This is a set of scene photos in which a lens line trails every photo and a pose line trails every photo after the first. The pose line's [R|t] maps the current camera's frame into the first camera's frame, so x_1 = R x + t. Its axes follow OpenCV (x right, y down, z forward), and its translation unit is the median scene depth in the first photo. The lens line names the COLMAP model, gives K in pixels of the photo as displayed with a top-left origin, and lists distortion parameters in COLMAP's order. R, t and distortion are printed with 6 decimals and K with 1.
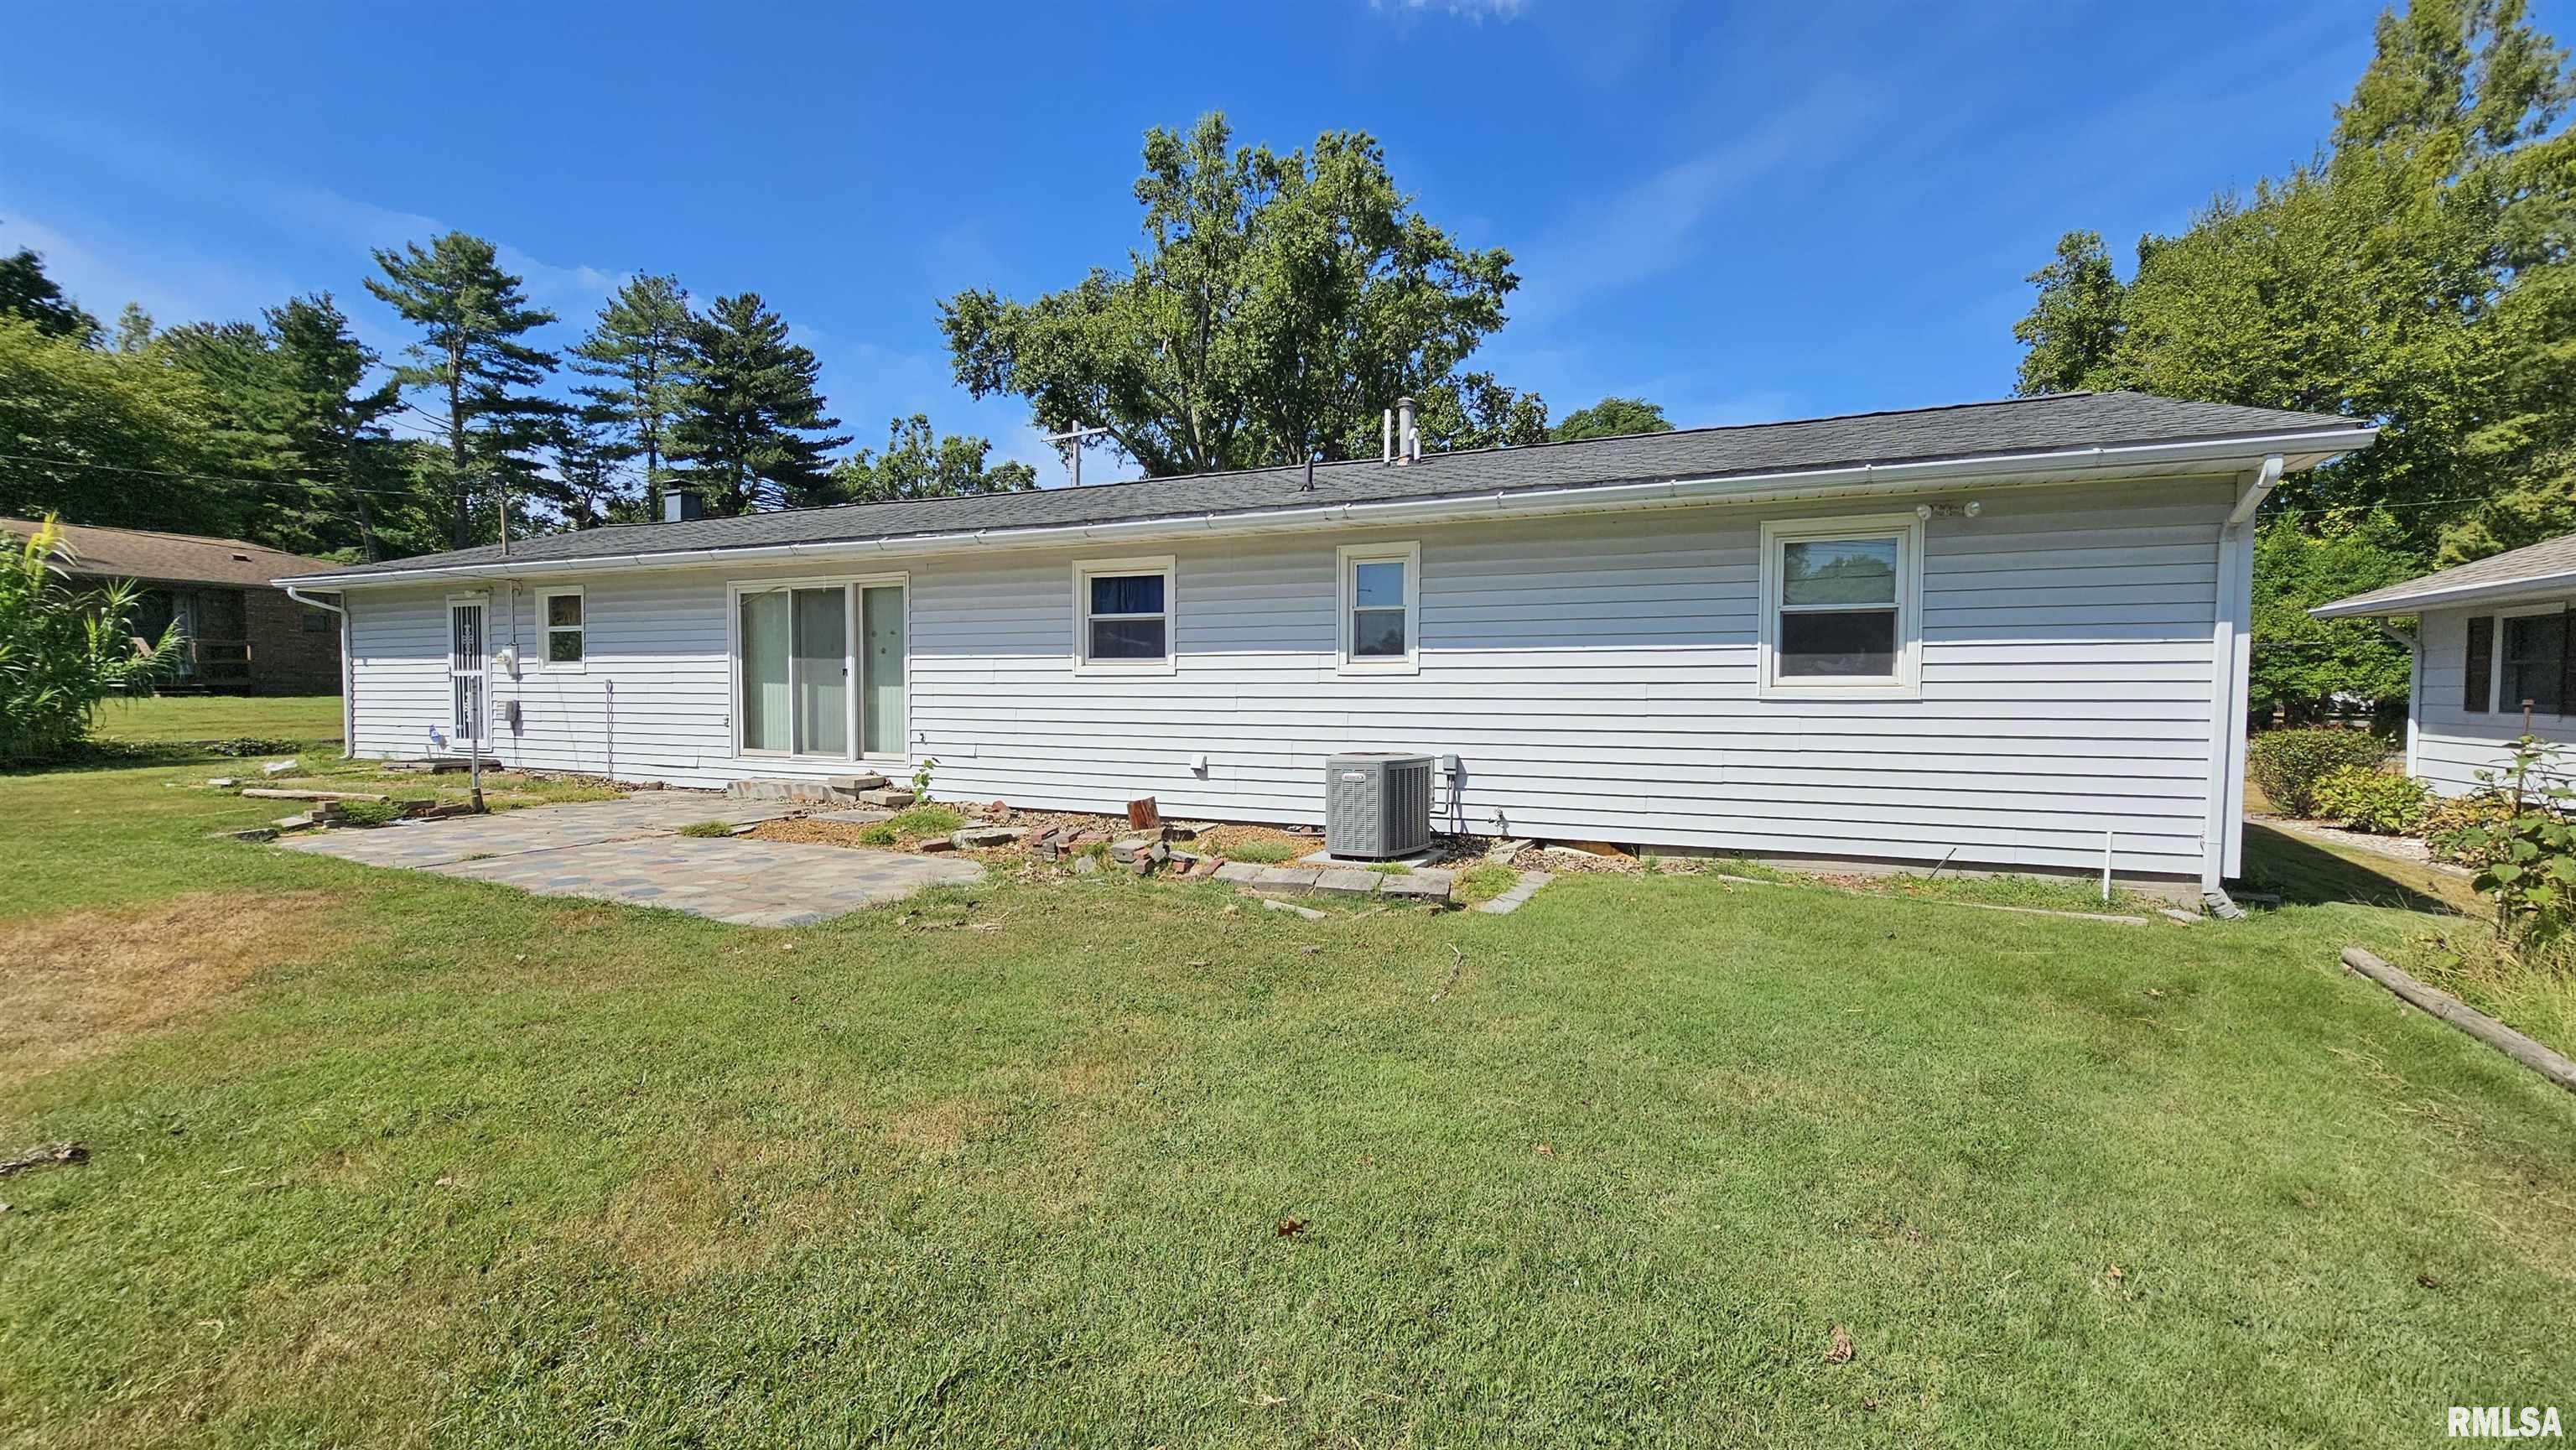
lens RADIAL K [[1047.7, 0, 1288.3], [0, 1047.7, 722.9], [0, 0, 1]] dist [0.002468, -0.002682]
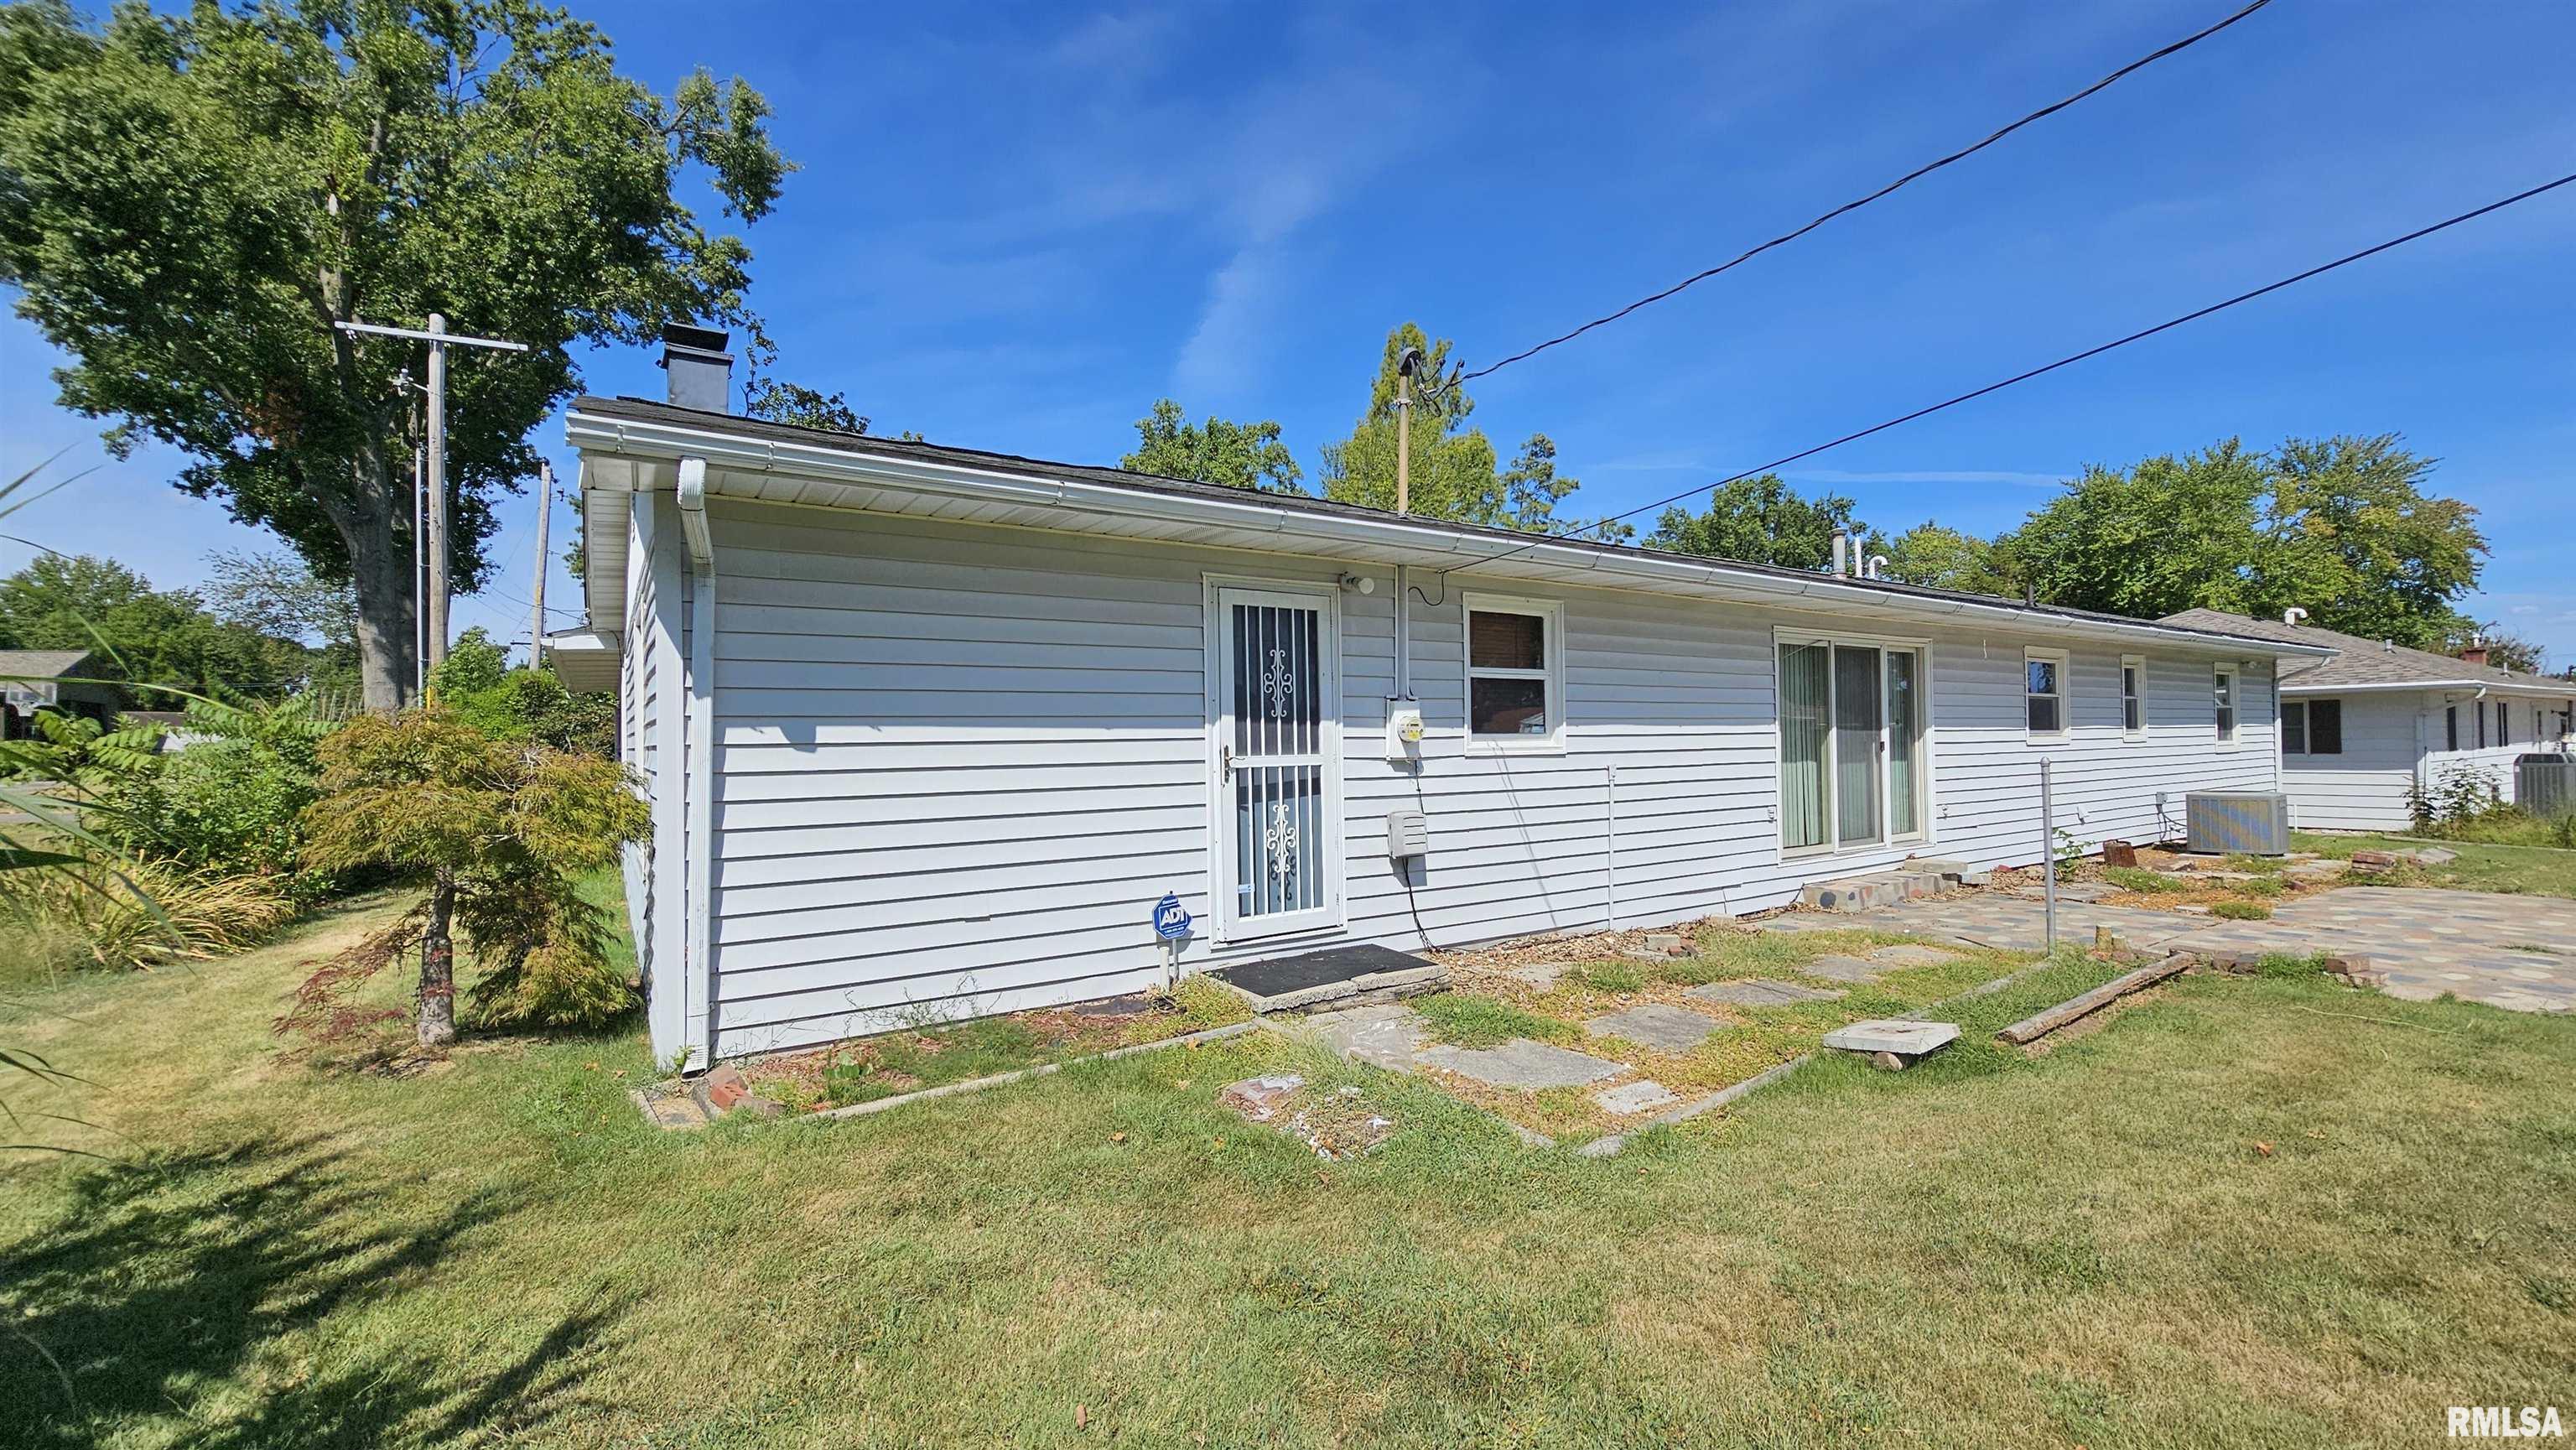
lens RADIAL K [[1047.7, 0, 1289.8], [0, 1047.7, 736.3], [0, 0, 1]] dist [0.002468, -0.002682]
pose [[0.536524, -0.006073, 0.843863, -1.140421], [0.044737, 0.998773, -0.021256, -0.048006], [-0.842698, 0.049157, 0.536137, 0.757880]]
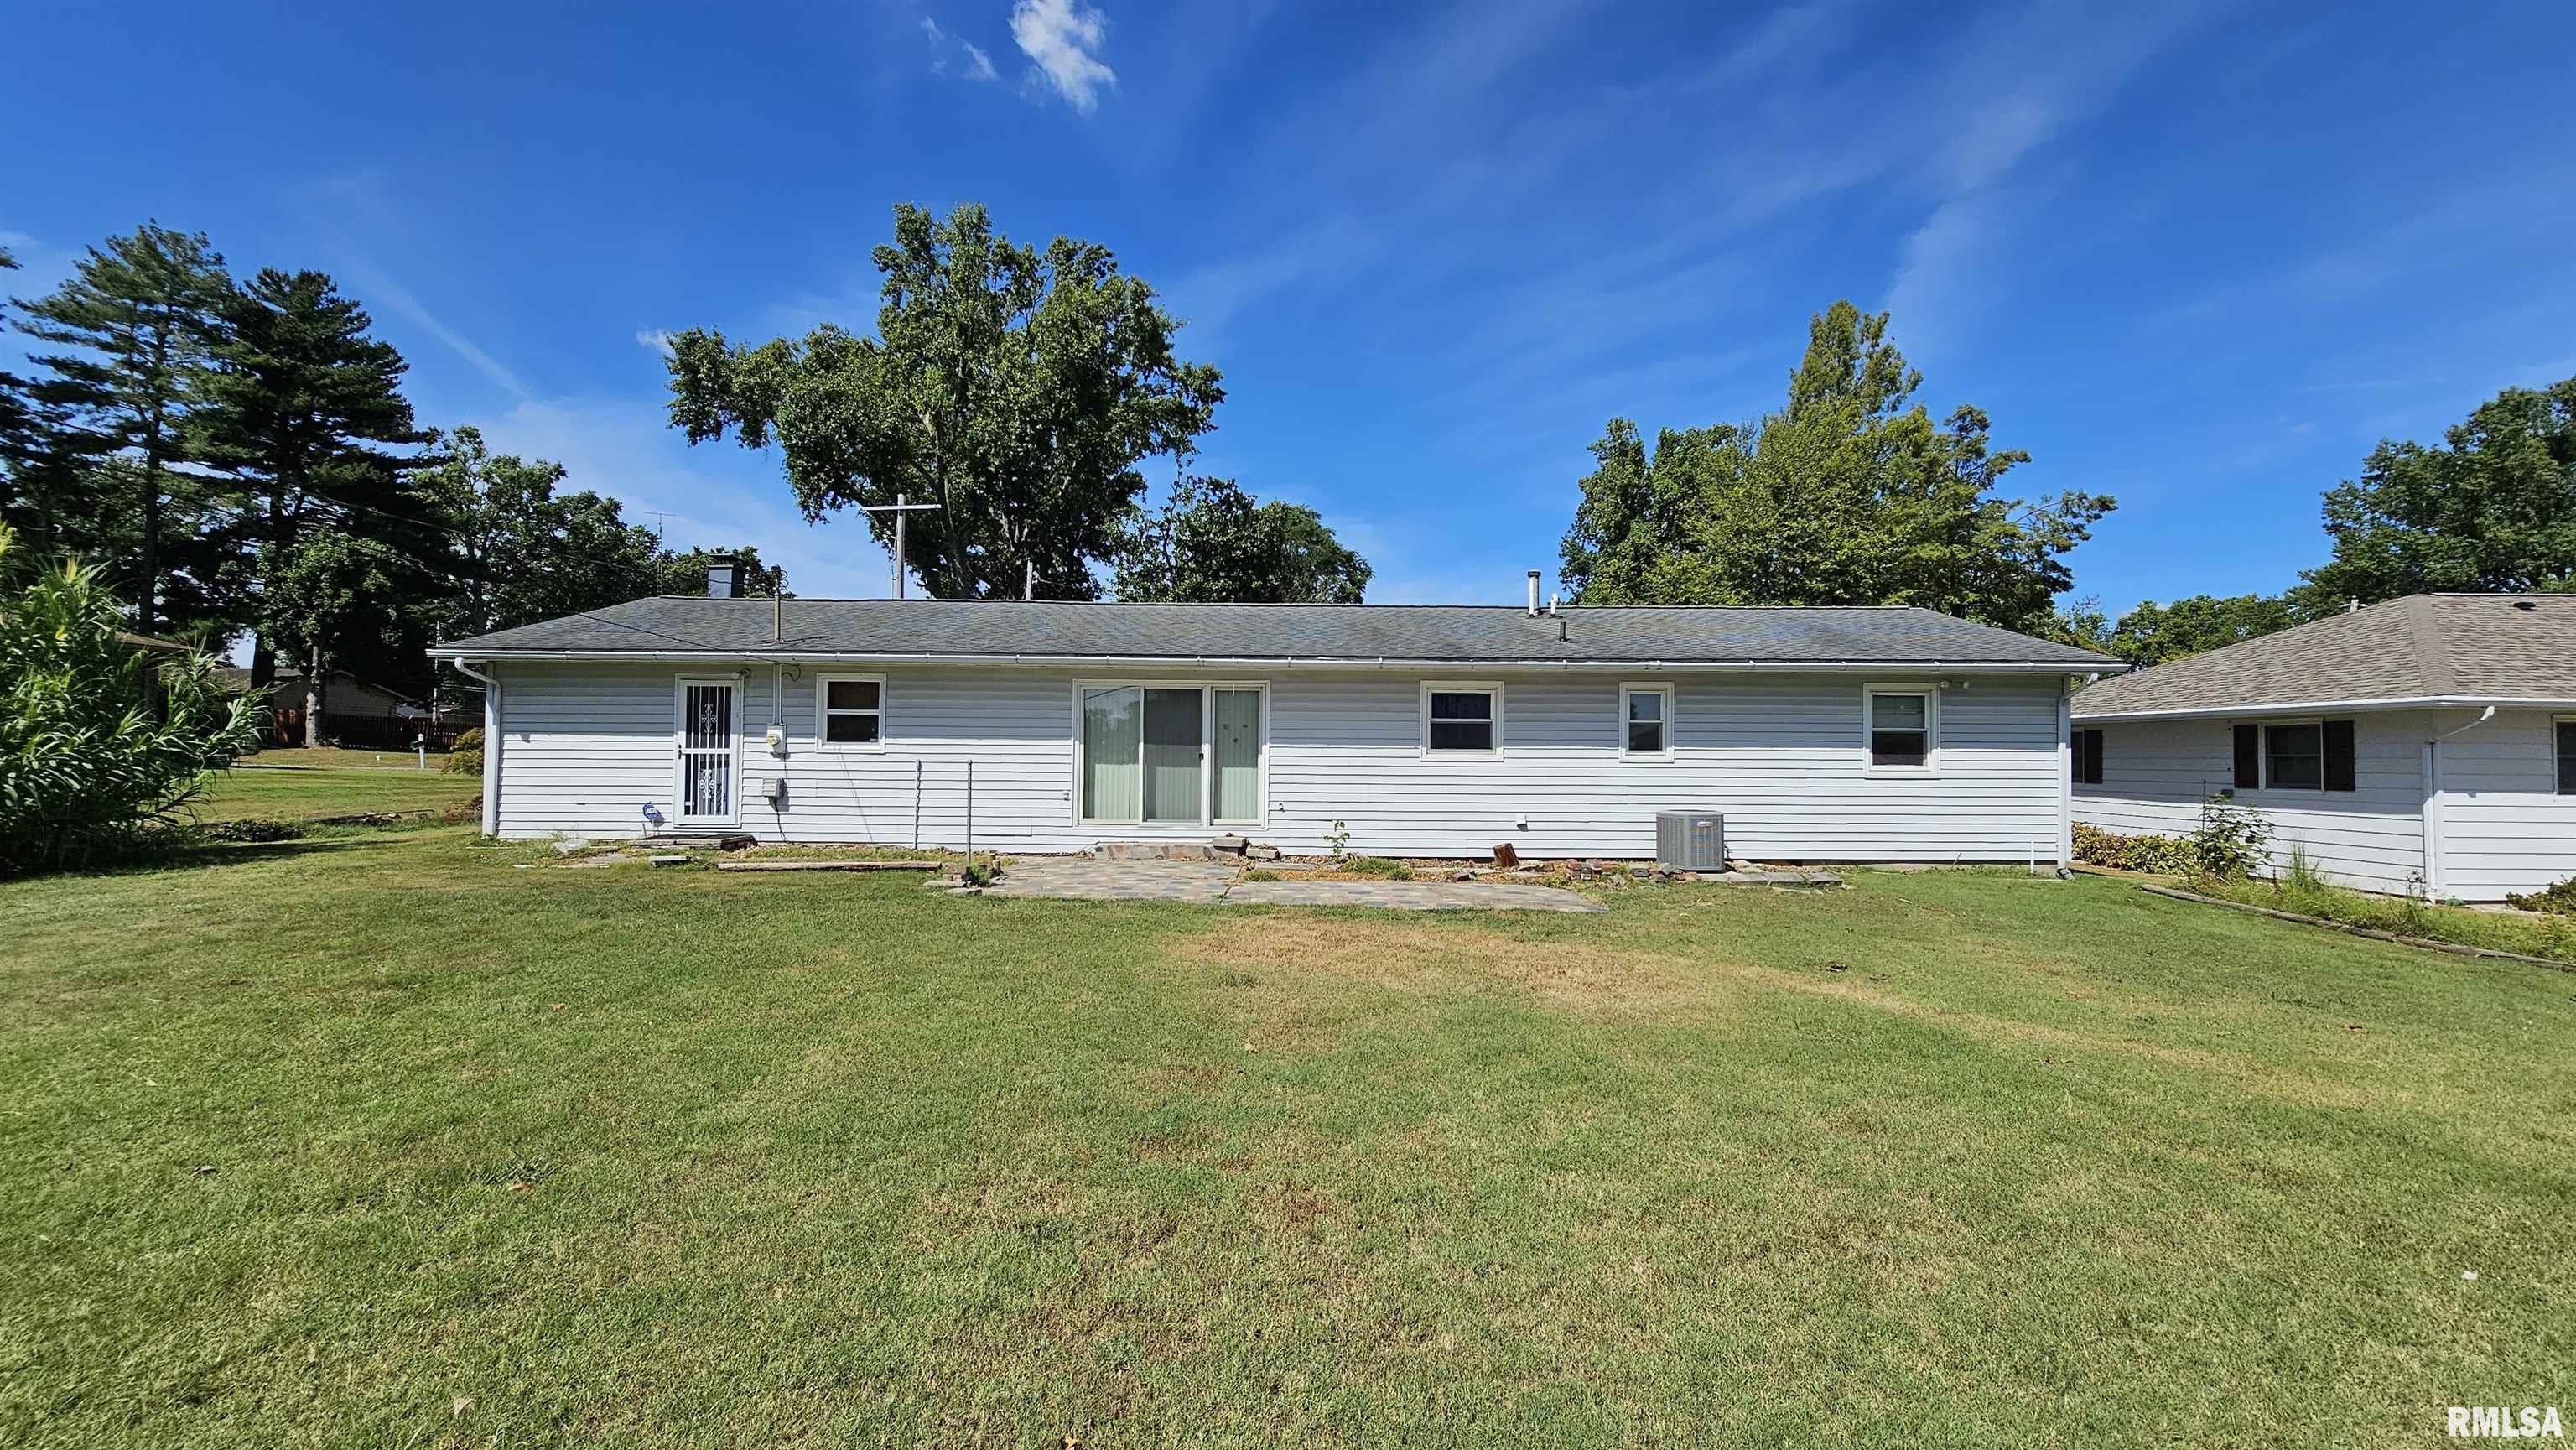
lens RADIAL K [[1047.7, 0, 1286.1], [0, 1047.7, 727.3], [0, 0, 1]] dist [0.002468, -0.002682]
pose [[0.918601, 0.014755, 0.394911, -0.663974], [0.007911, 0.998416, -0.055706, -0.009282], [-0.395108, 0.054295, 0.917029, -0.164755]]
